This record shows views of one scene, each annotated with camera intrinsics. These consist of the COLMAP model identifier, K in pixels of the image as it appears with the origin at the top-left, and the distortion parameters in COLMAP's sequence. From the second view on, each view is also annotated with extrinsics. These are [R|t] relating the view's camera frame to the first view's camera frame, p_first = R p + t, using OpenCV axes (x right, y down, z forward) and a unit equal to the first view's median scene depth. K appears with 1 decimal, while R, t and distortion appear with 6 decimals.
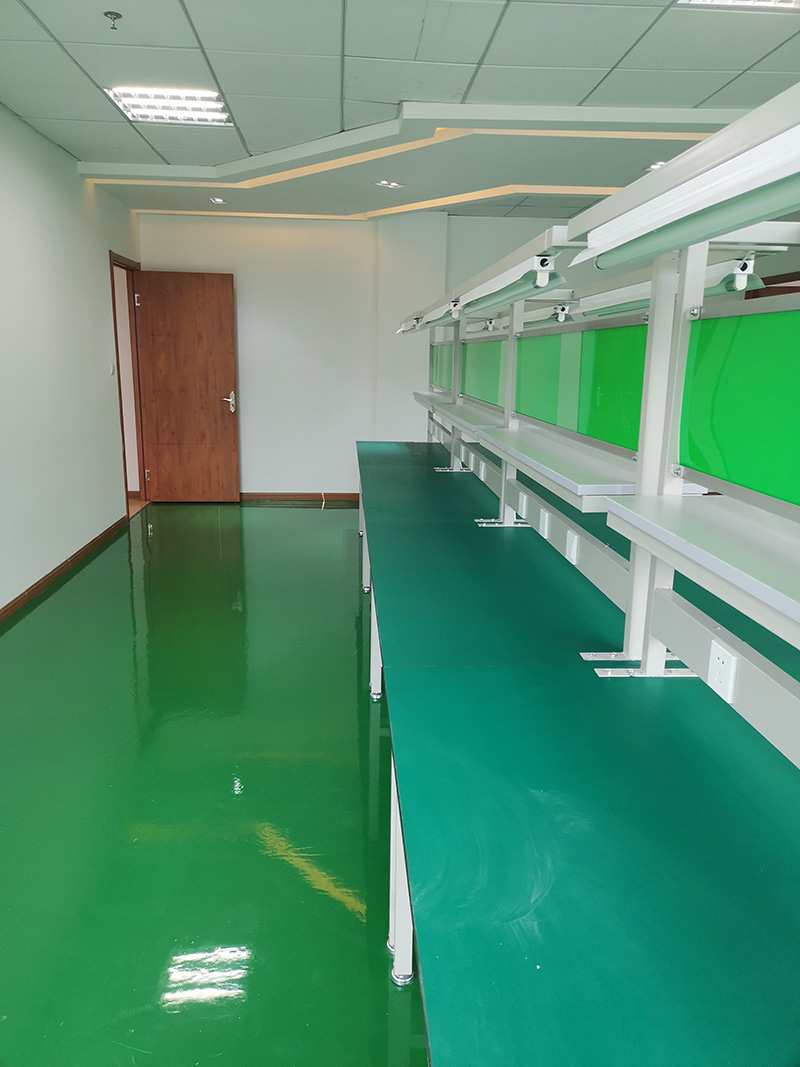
lens RADIAL K [[799.9, 0, 400.0], [0, 799.9, 533.5], [0, 0, 1]] dist [0.049917, -0.033026]
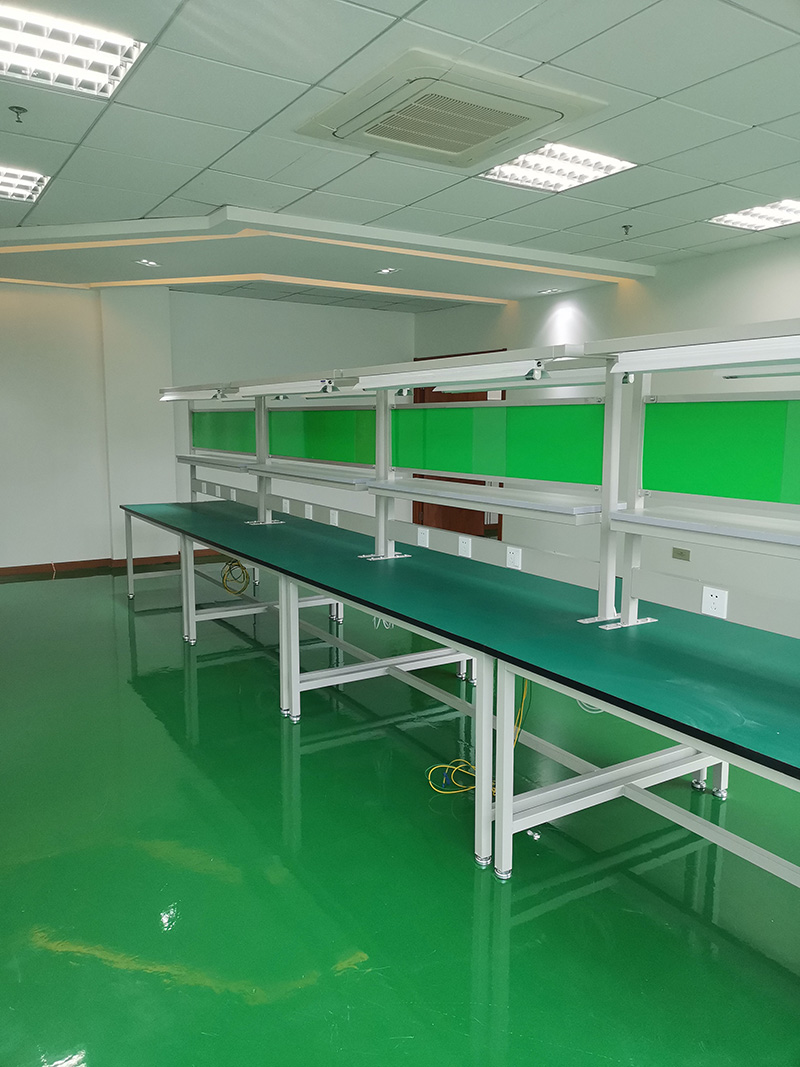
lens RADIAL K [[799.9, 0, 400.0], [0, 799.9, 533.5], [0, 0, 1]] dist [0.049917, -0.033026]
pose [[0.880895, -0.077711, 0.466889, -0.244545], [0.111814, 0.992676, -0.045737, 0.006387], [-0.459915, 0.092494, 0.883133, -0.058334]]
